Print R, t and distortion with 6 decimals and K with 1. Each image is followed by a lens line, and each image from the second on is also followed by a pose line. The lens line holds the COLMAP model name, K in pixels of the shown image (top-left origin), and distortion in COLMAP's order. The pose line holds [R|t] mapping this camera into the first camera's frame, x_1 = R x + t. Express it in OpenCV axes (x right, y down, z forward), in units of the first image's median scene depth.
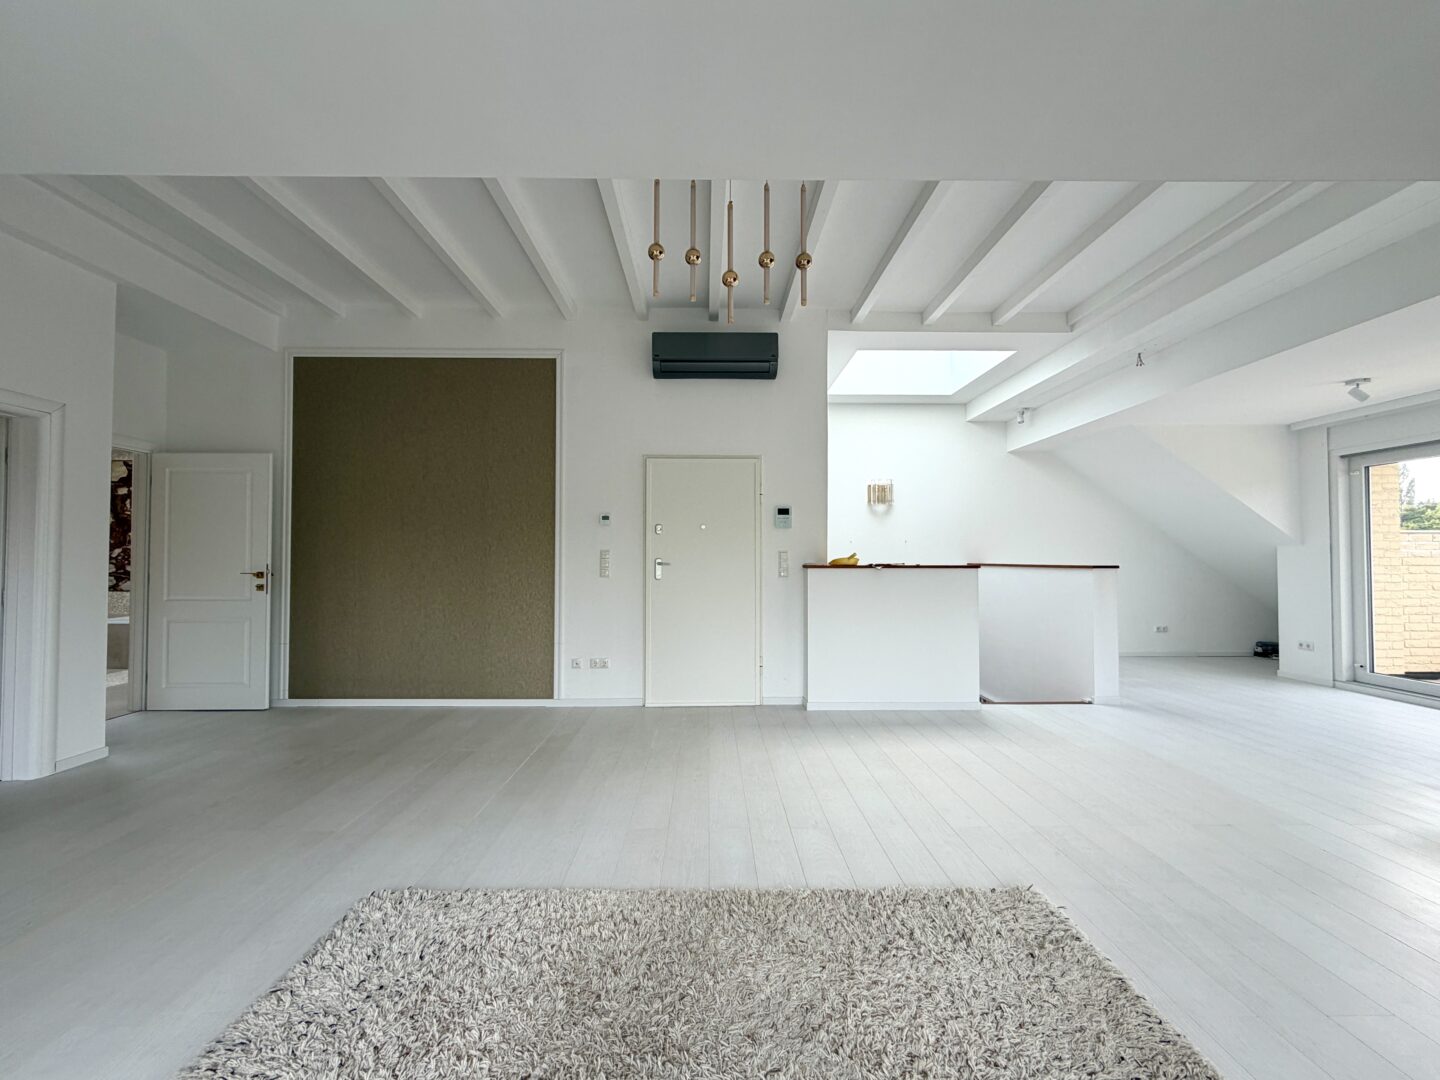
lens RADIAL K [[592.1, 0, 720.3], [0, 592.1, 546.0], [0, 0, 1]] dist [0.001941, -0.000311]
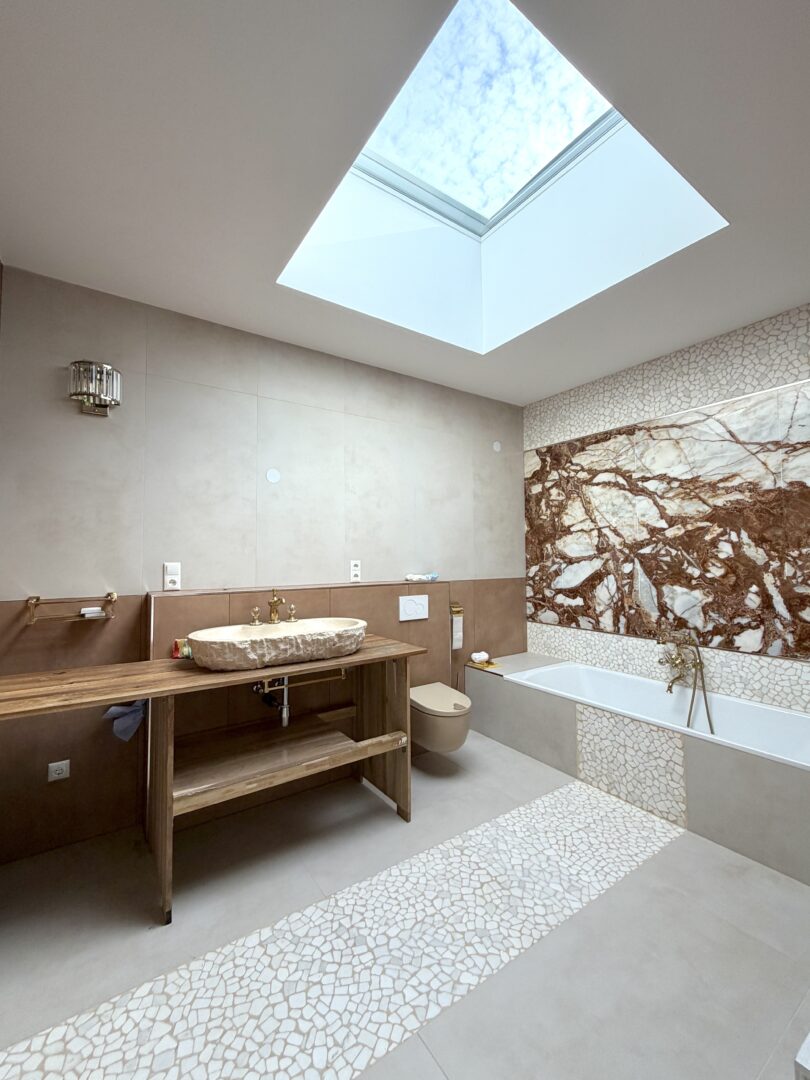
lens RADIAL K [[444.1, 0, 404.1], [0, 444.1, 540.9], [0, 0, 1]] dist [0.001941, -0.000311]
pose [[0.558056, -0.028709, -0.829306, -0.639402], [0.025826, 0.999518, -0.017222, -0.021539], [0.829401, -0.011807, 0.558529, 0.547550]]
